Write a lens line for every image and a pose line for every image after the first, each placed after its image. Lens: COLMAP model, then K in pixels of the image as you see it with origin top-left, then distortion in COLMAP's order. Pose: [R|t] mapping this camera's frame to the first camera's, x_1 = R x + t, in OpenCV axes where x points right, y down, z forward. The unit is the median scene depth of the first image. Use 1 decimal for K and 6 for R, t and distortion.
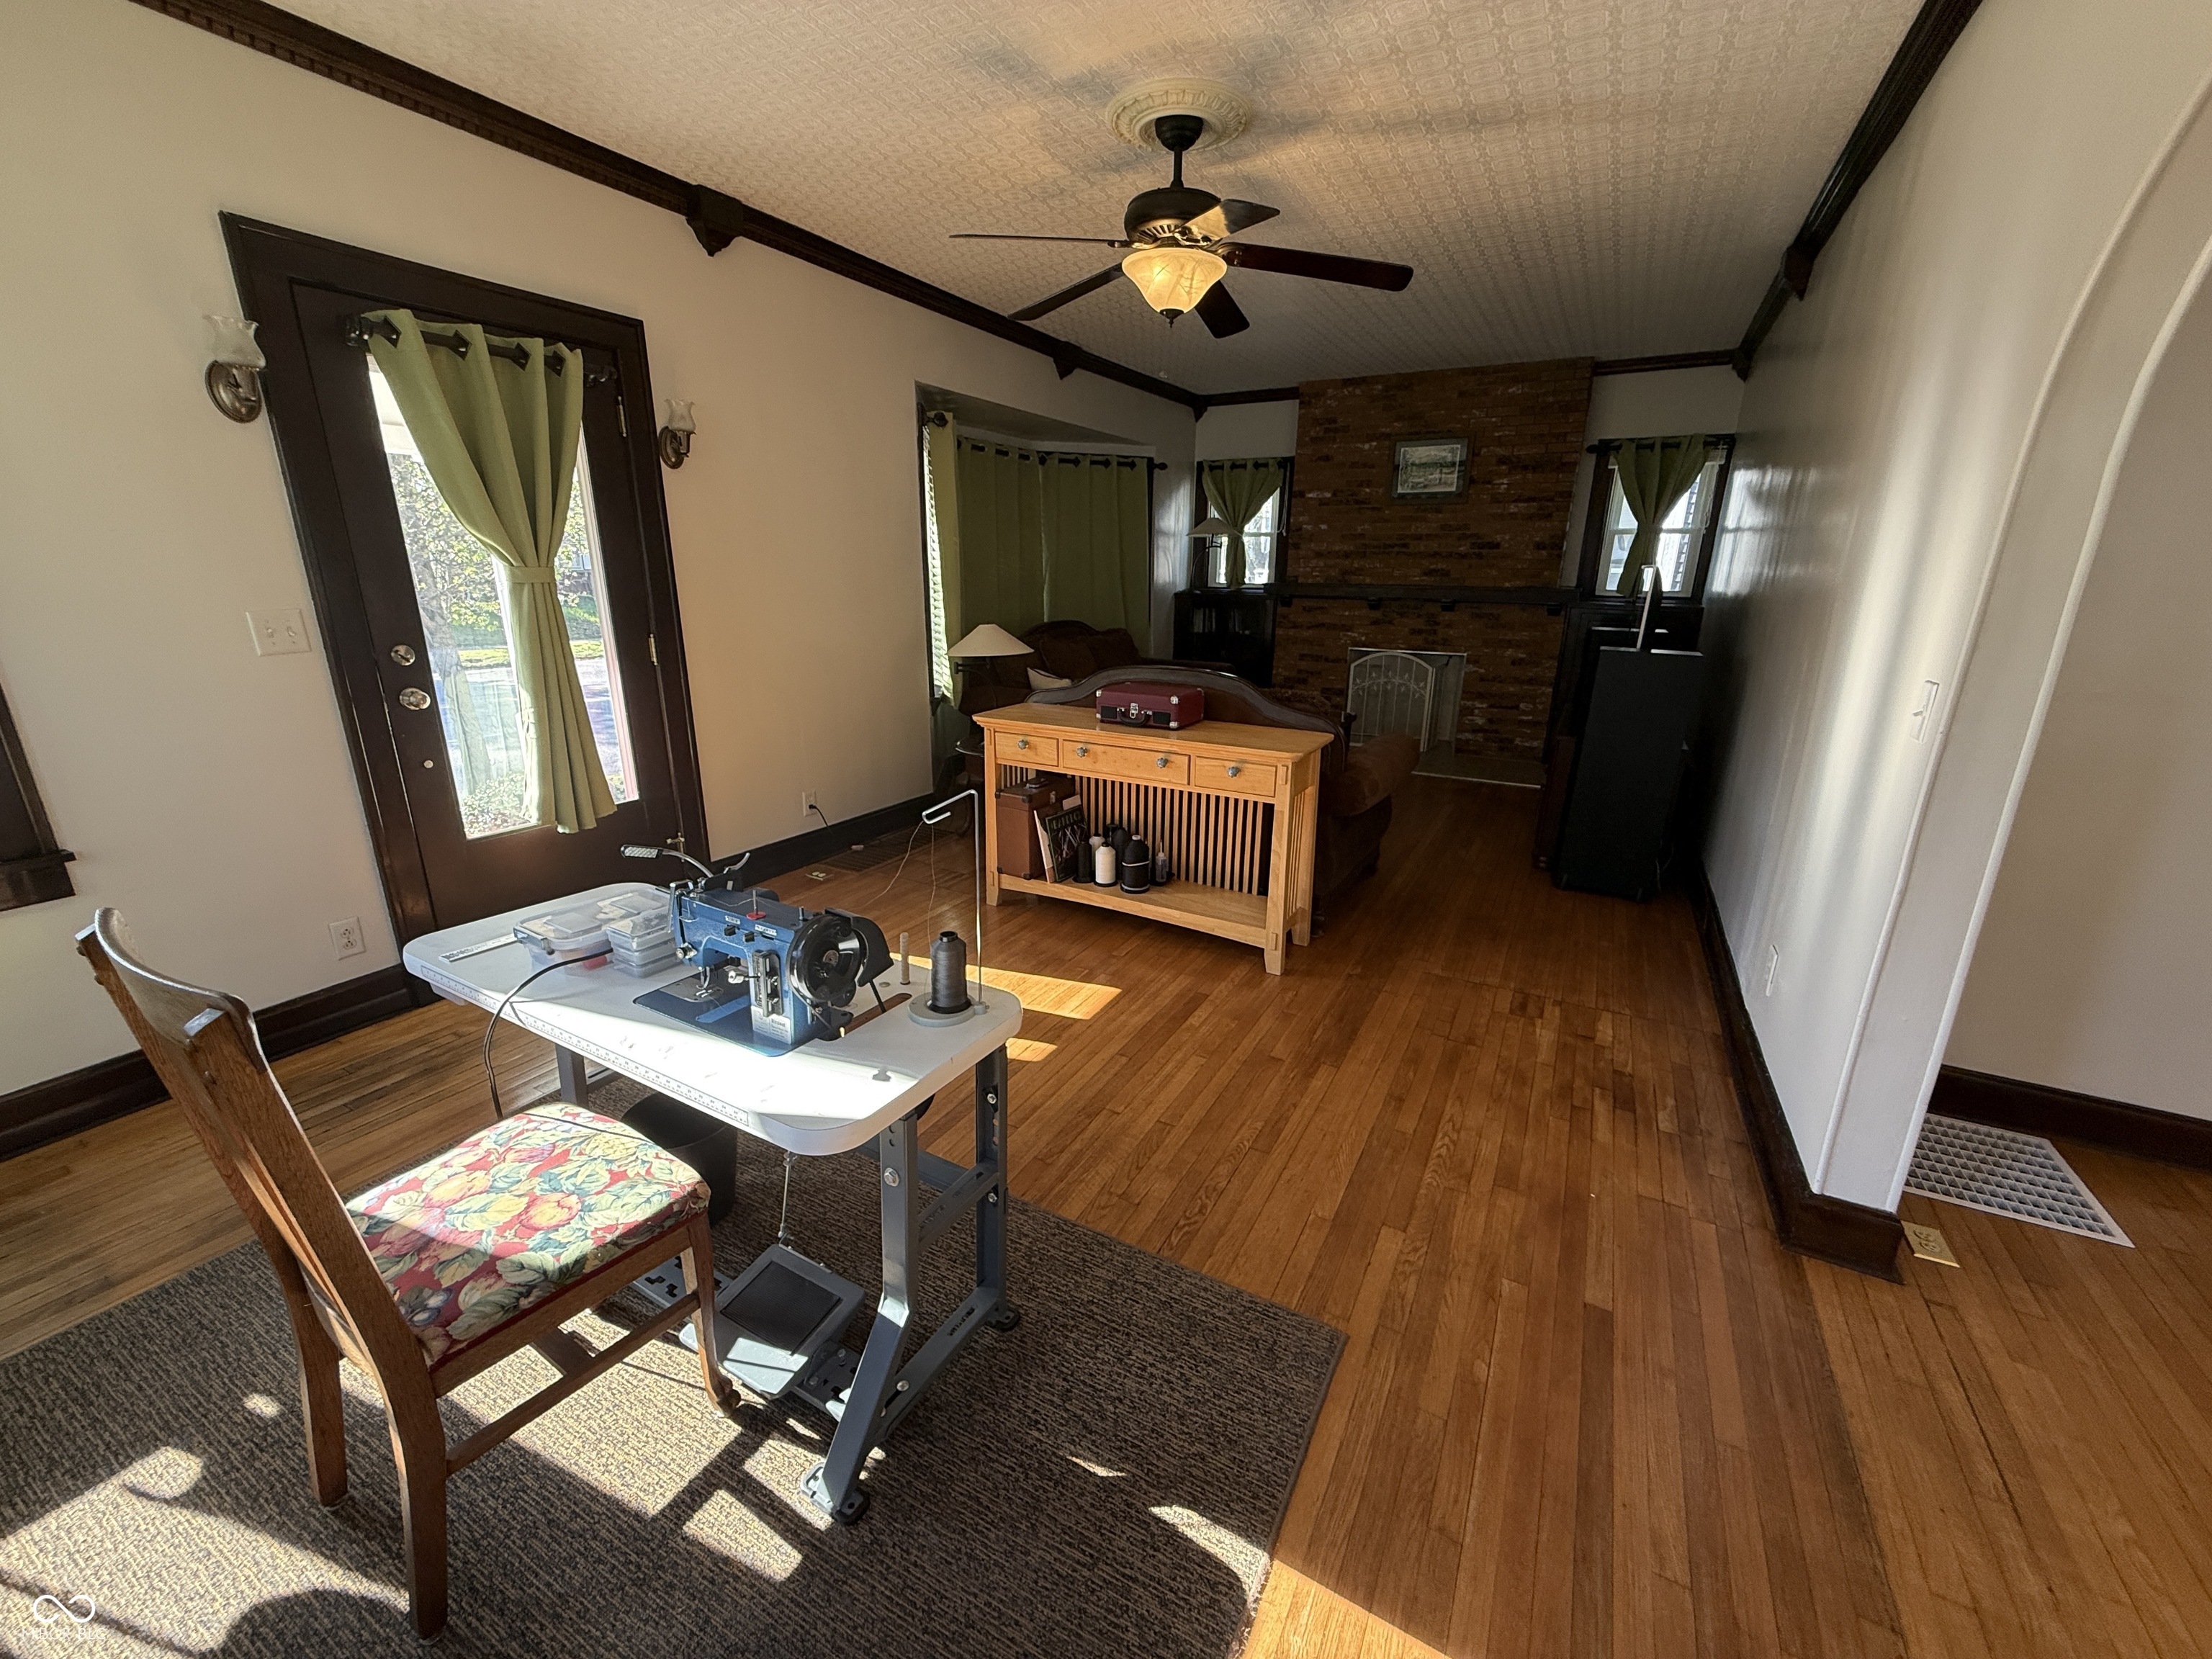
lens RADIAL K [[883.5, 0, 1101.6], [0, 883.5, 833.0], [0, 0, 1]] dist [0.000005, 0.000302]
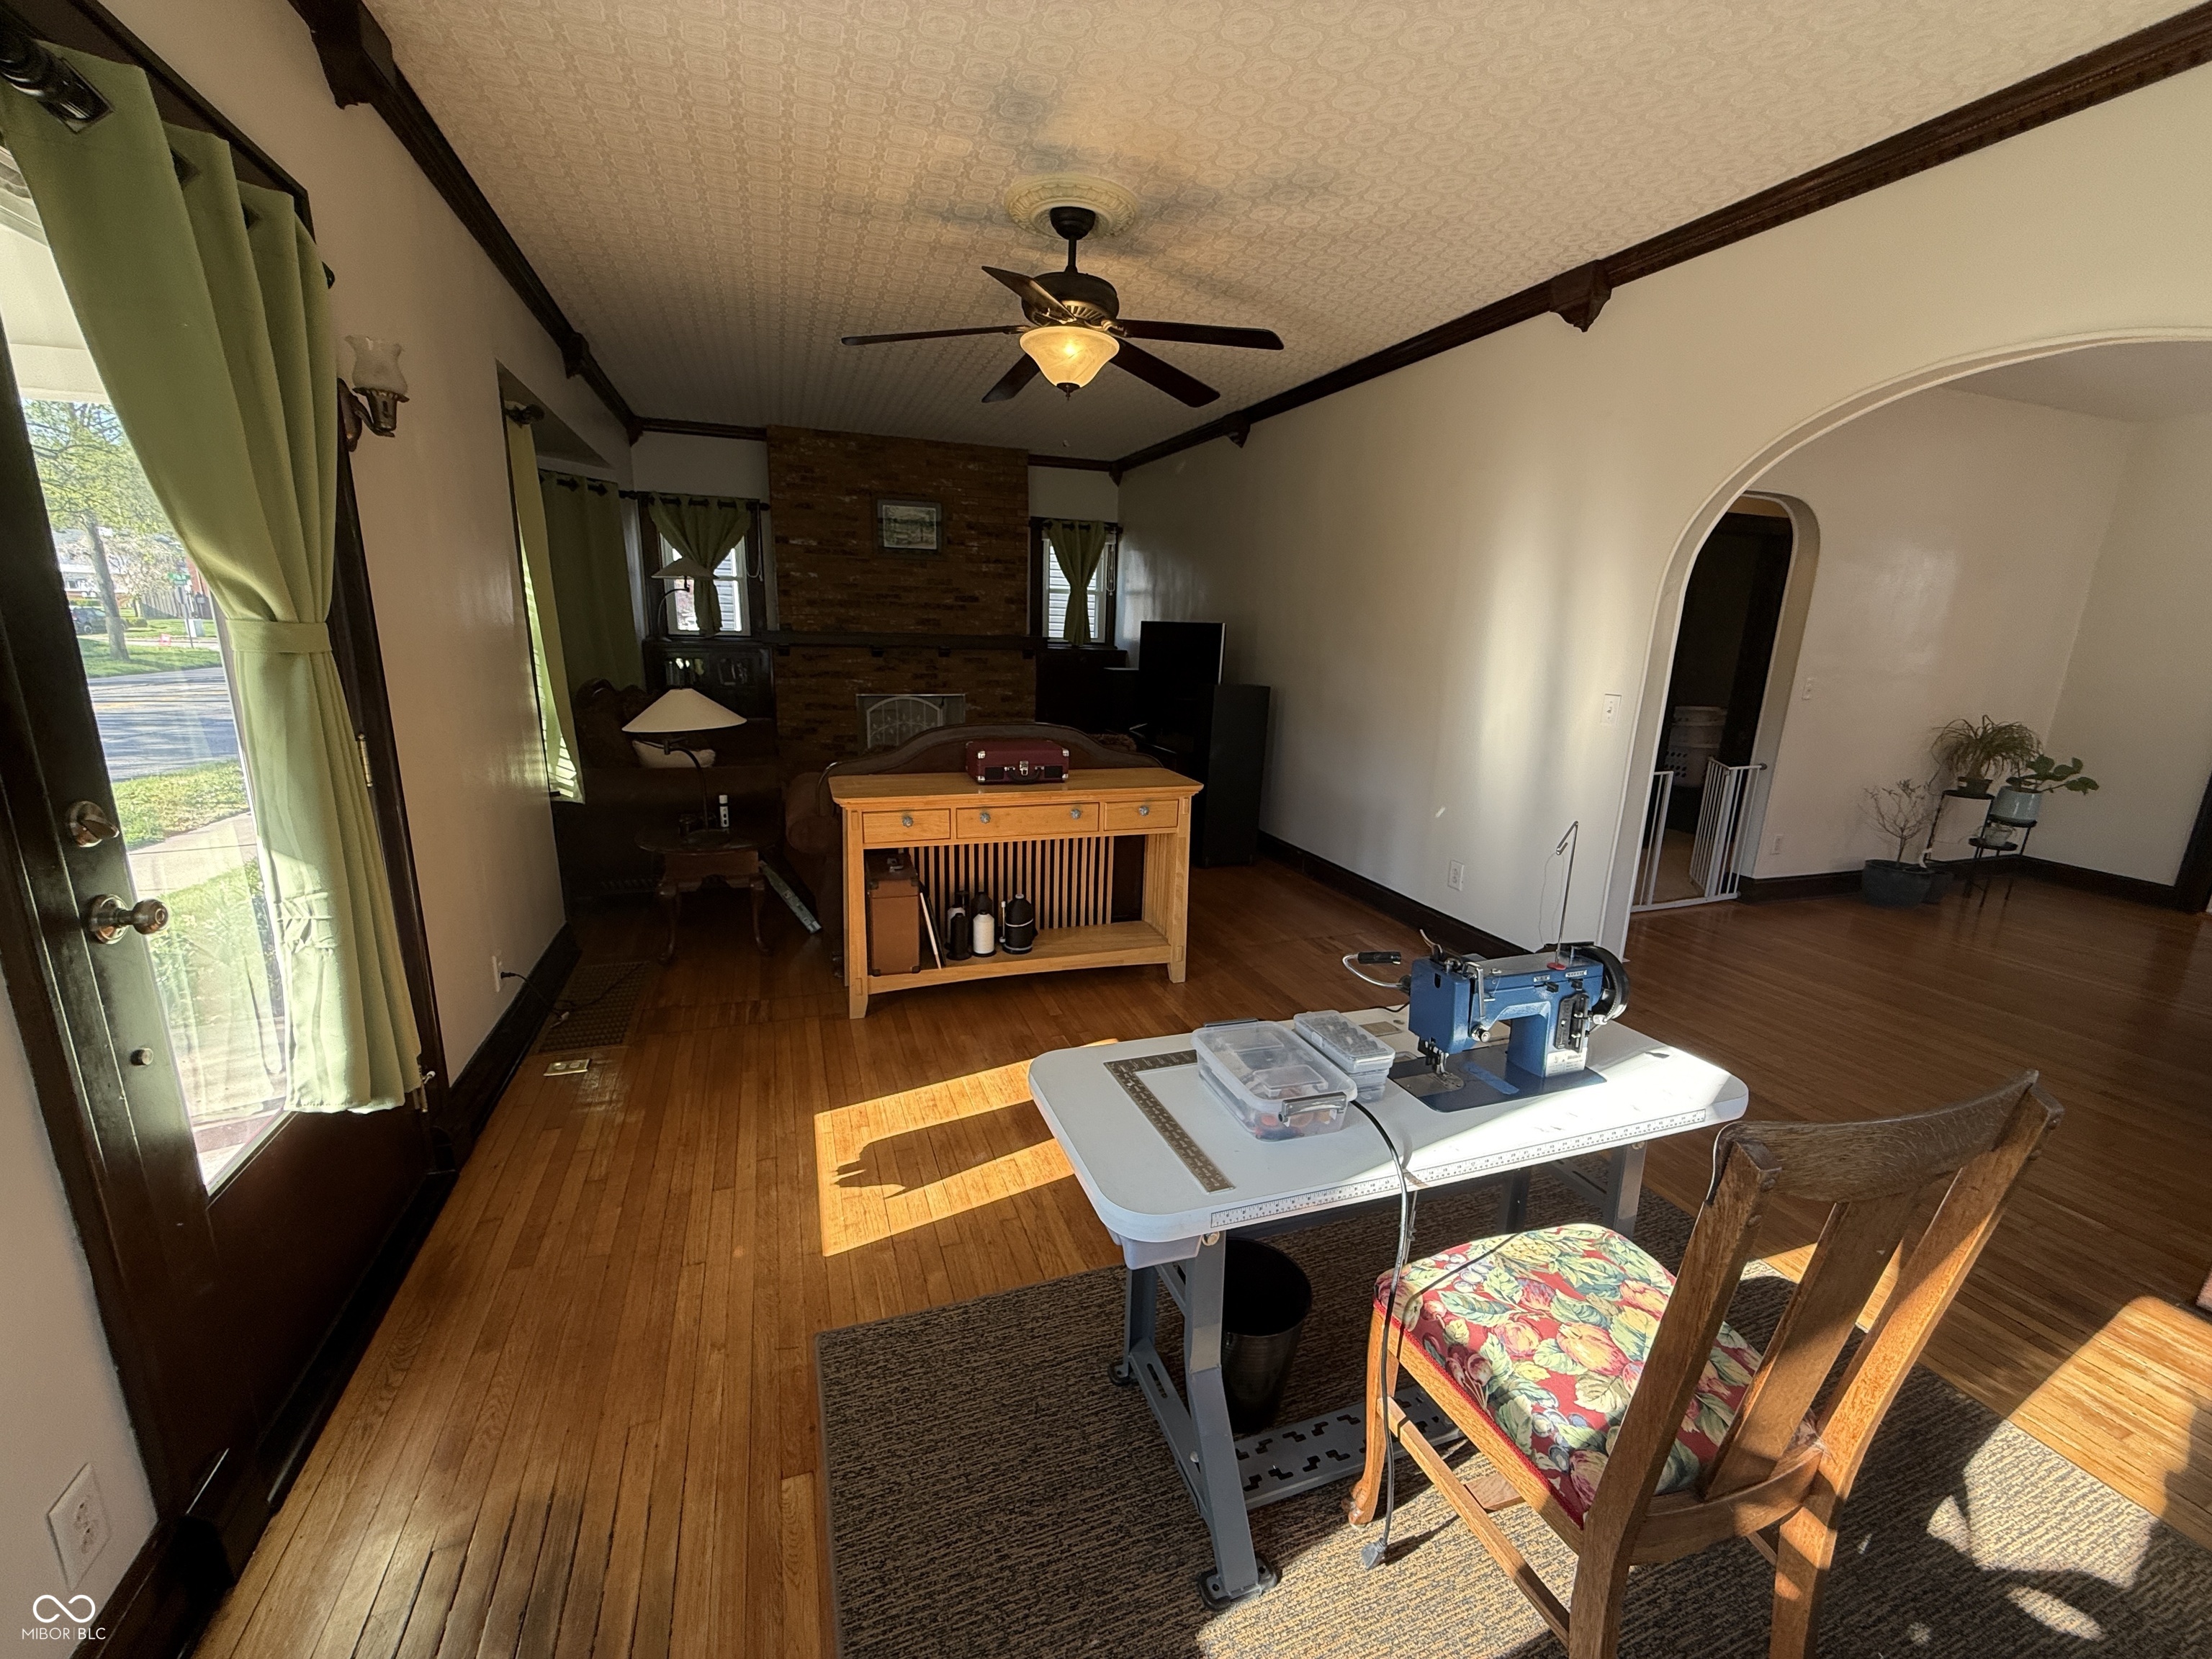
lens RADIAL K [[883.5, 0, 1101.6], [0, 883.5, 833.0], [0, 0, 1]] dist [0.000005, 0.000302]
pose [[0.652233, -0.169059, 0.738926, -0.349357], [0.200163, 0.978624, 0.047220, -0.052156], [-0.731113, 0.117108, 0.672130, 0.152320]]
